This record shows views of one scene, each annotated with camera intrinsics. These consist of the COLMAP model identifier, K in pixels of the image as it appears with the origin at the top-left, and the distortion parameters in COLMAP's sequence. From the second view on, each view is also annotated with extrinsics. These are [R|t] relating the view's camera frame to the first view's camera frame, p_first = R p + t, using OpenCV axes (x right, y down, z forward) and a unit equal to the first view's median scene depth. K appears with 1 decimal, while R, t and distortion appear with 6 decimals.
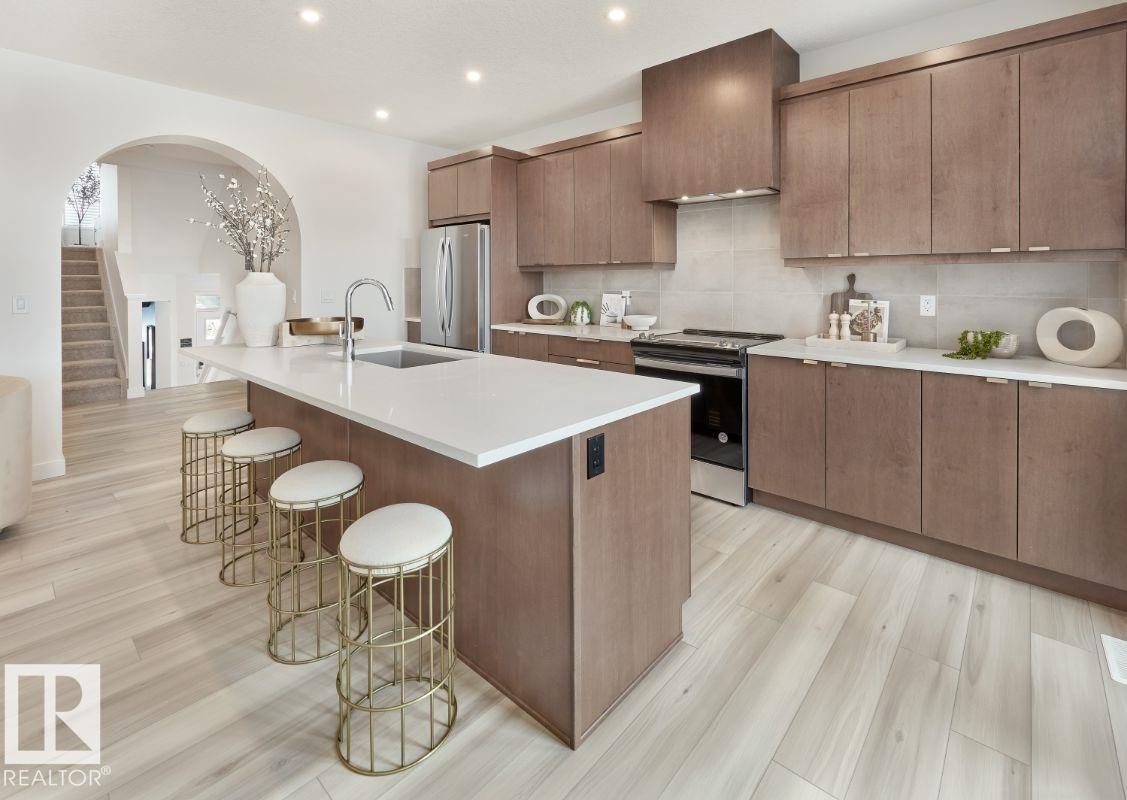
lens RADIAL K [[504.7, 0, 606.5], [0, 504.7, 281.8], [0, 0, 1]] dist [-0.000034, 0.000415]
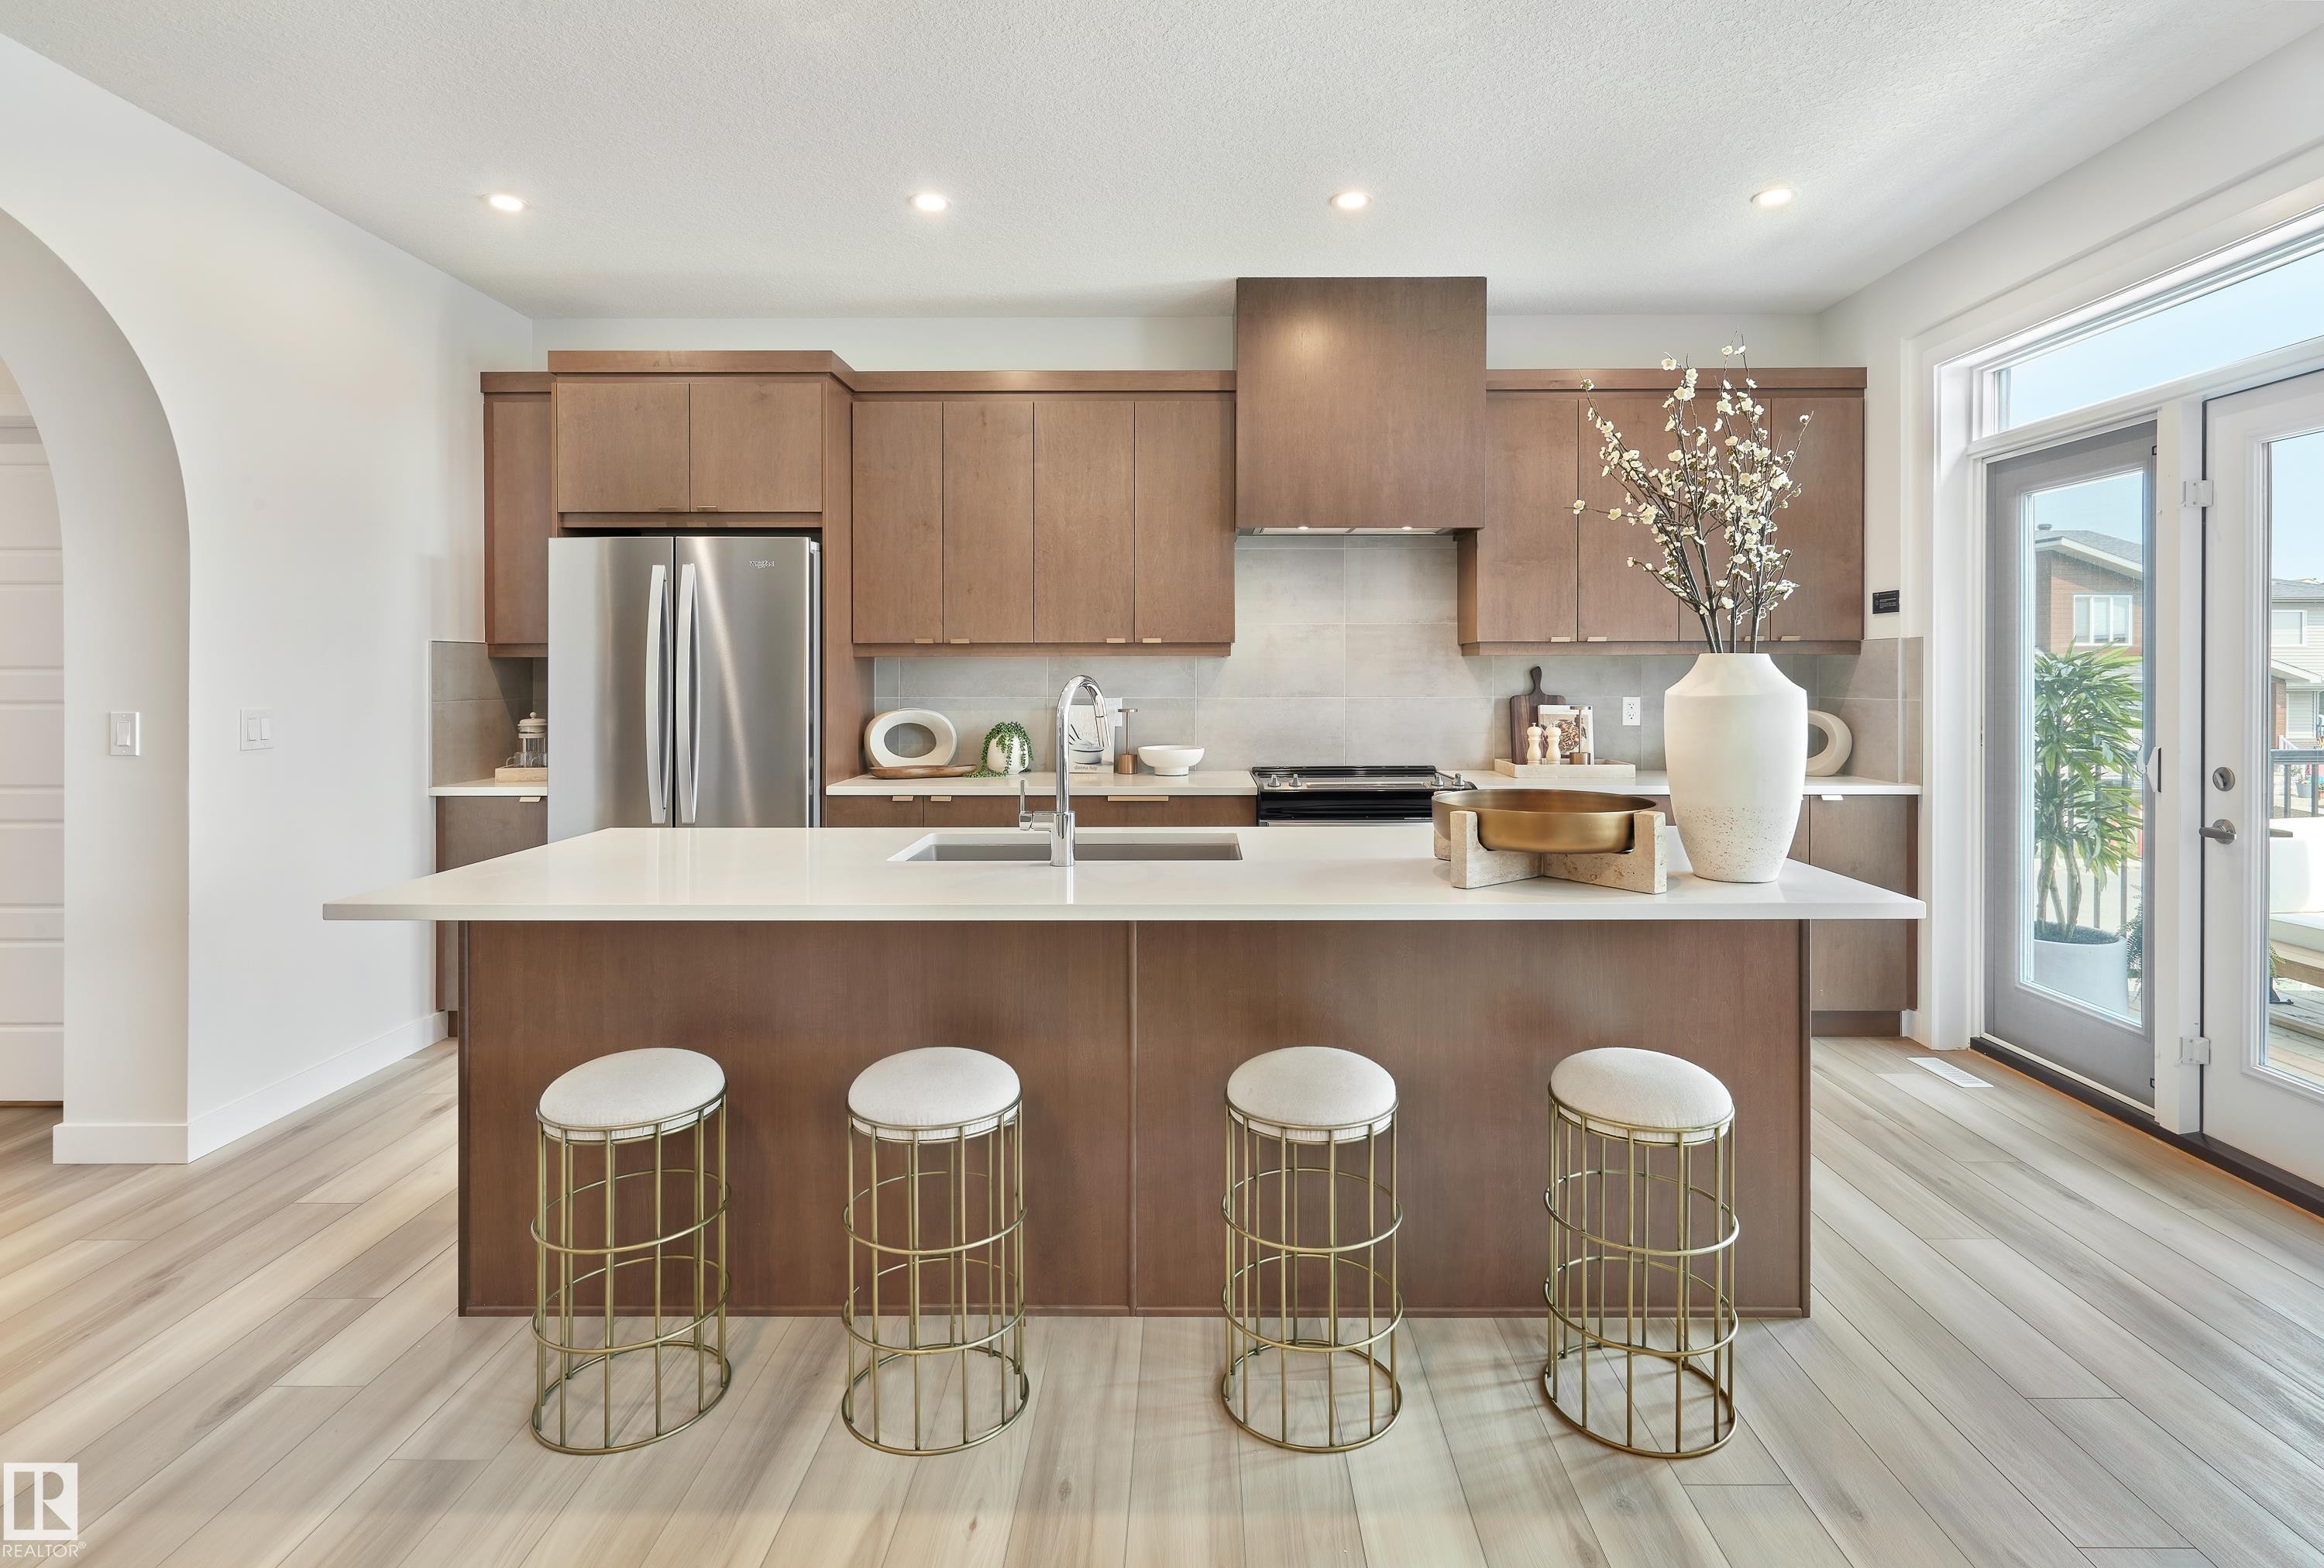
lens RADIAL K [[1143.1, 0, 1171.5], [0, 1143.1, 682.5], [0, 0, 1]] dist [-0.001020, 0.000304]
pose [[0.774237, -0.005650, 0.632871, -0.810660], [0.002683, 0.999980, 0.005646, -0.004411], [-0.632890, -0.002674, 0.774237, 0.132534]]
